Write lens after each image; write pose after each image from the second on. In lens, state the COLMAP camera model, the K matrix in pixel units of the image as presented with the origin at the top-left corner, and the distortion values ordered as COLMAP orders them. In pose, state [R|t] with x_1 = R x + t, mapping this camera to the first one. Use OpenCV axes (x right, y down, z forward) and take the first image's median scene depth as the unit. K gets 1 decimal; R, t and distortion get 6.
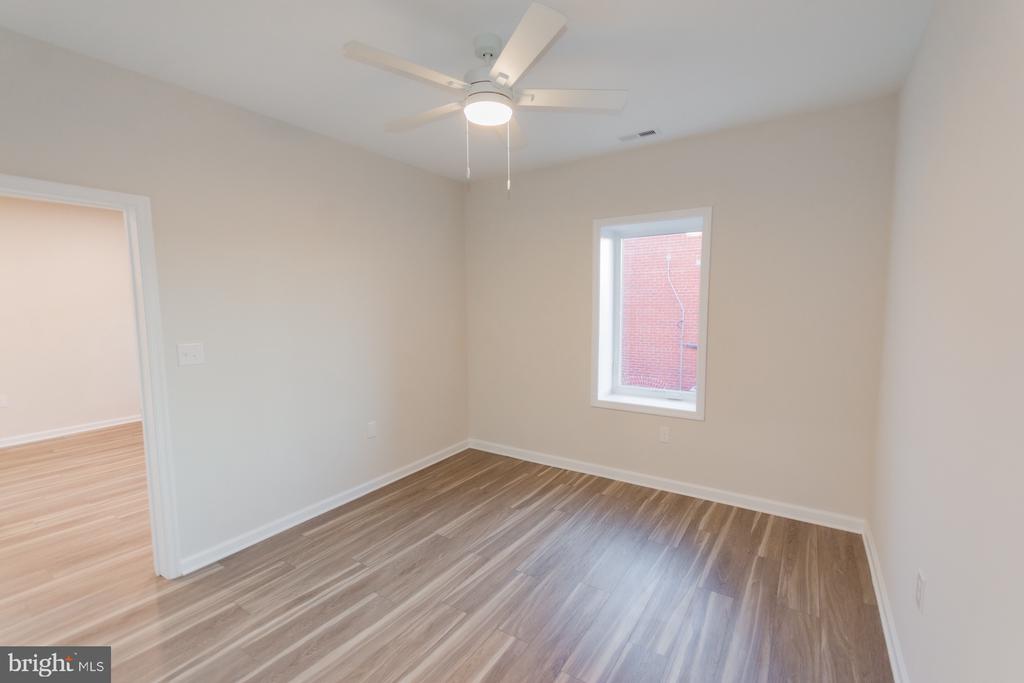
lens RADIAL K [[439.4, 0, 510.3], [0, 439.4, 327.8], [0, 0, 1]] dist [0.000759, 0.000075]
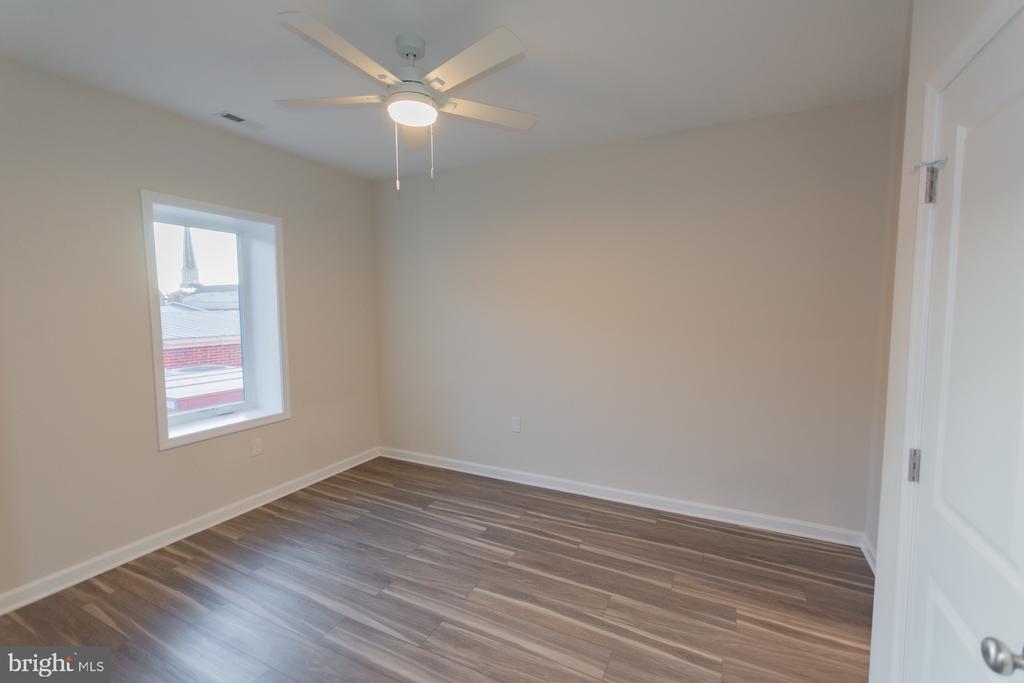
lens RADIAL K [[456.4, 0, 510.8], [0, 456.4, 344.7], [0, 0, 1]] dist [0.002530, 0.000159]
pose [[-0.130181, -0.075170, 0.988637, -0.837183], [0.054937, 0.995043, 0.082891, -0.028545], [-0.989967, 0.065103, -0.125406, 0.730653]]
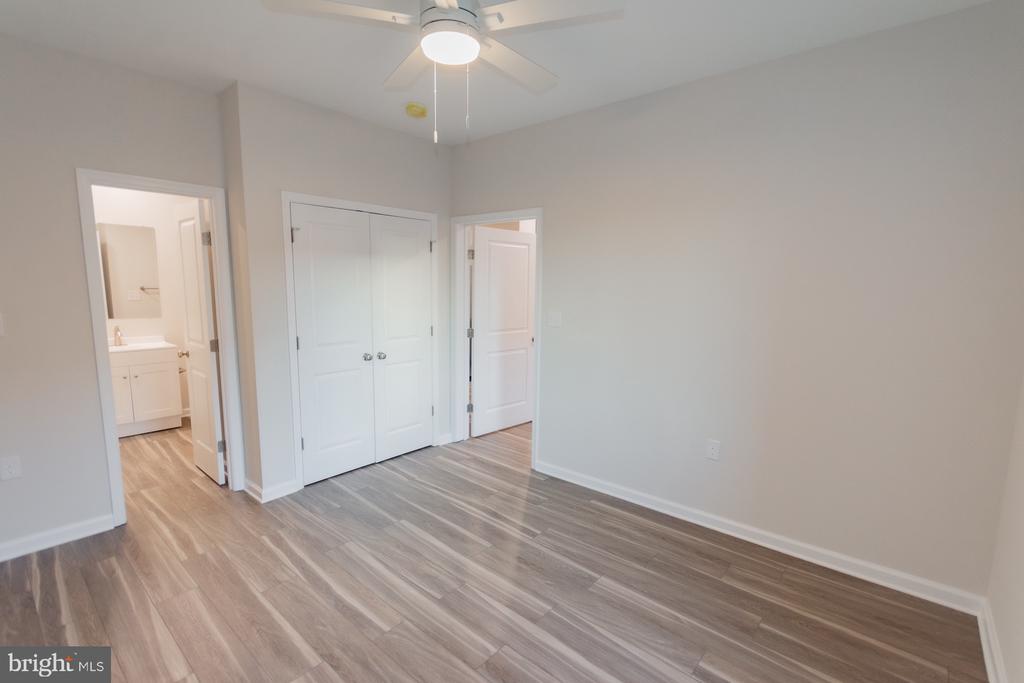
lens RADIAL K [[456.4, 0, 510.8], [0, 456.4, 344.7], [0, 0, 1]] dist [0.002530, 0.000159]
pose [[-0.112173, 0.134034, -0.984608, 0.630303], [-0.064970, 0.987752, 0.141864, -0.049889], [0.991562, 0.079883, -0.102091, 0.948545]]
